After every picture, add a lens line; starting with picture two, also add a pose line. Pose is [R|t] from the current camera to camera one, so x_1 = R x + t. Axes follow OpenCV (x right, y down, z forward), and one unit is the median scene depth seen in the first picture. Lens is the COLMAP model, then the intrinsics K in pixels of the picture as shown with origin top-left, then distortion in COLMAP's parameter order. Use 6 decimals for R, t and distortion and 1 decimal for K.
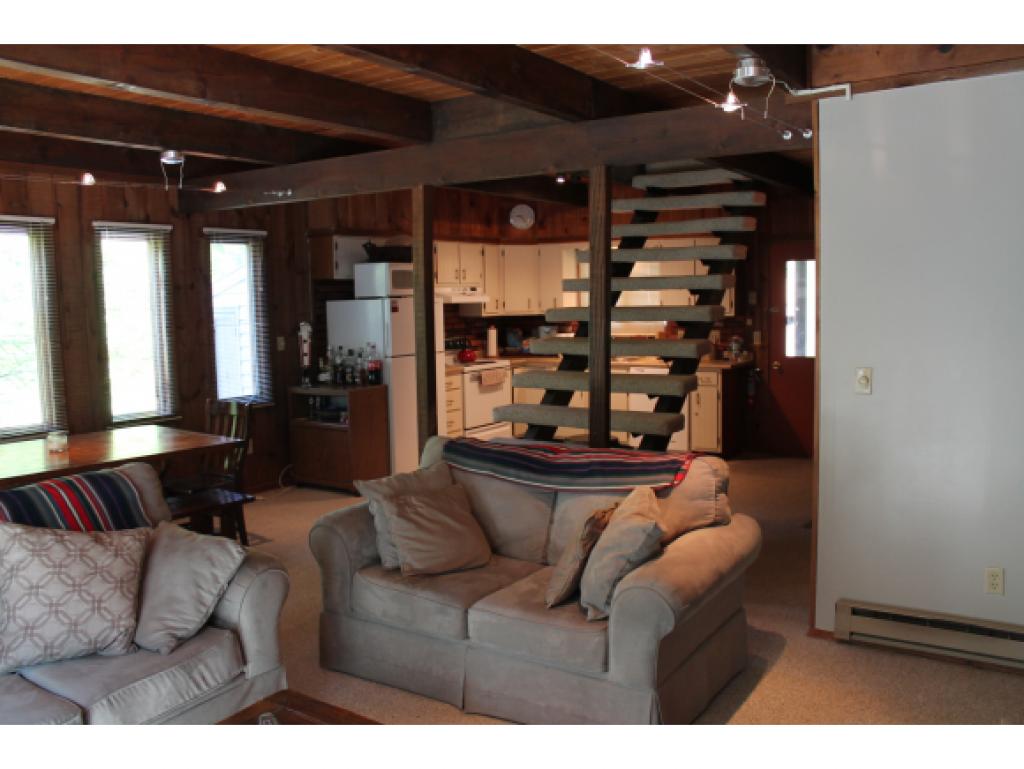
lens RADIAL K [[894.9, 0, 512.0], [0, 894.9, 384.5], [0, 0, 1]] dist [-0.079482, 0.008738]
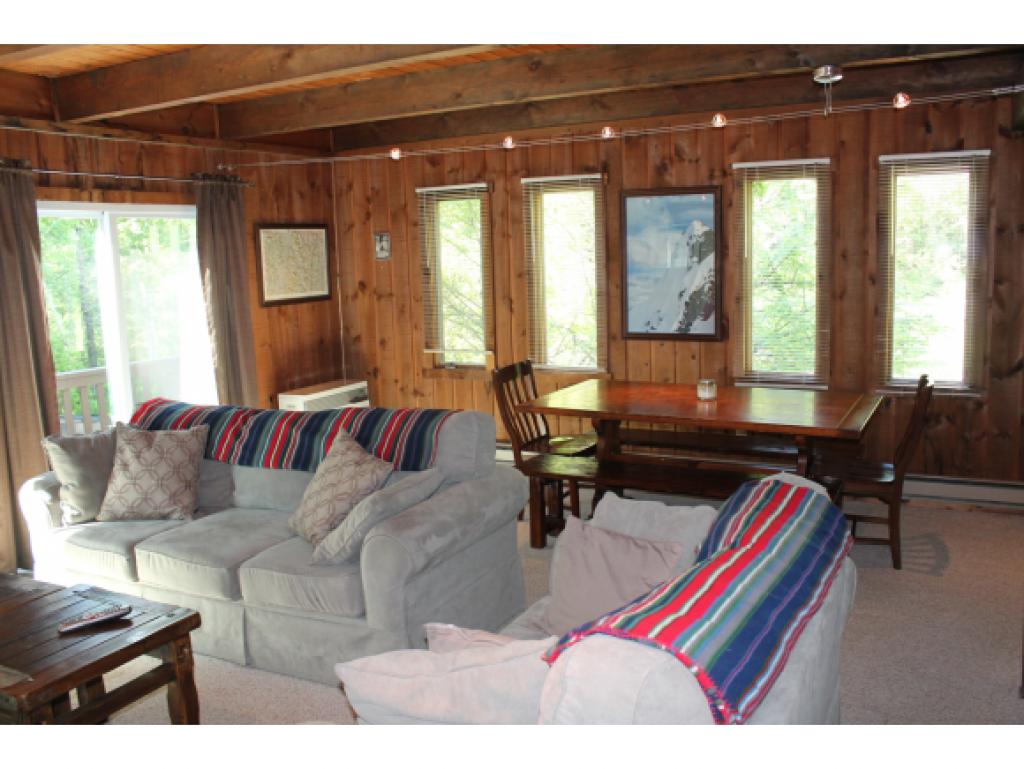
lens RADIAL K [[894.9, 0, 512.0], [0, 894.9, 384.5], [0, 0, 1]] dist [-0.079482, 0.008738]
pose [[0.108099, 0.152459, -0.982380, 0.418175], [-0.076310, 0.986528, 0.144706, -0.065337], [0.991207, 0.059322, 0.118277, 0.599296]]
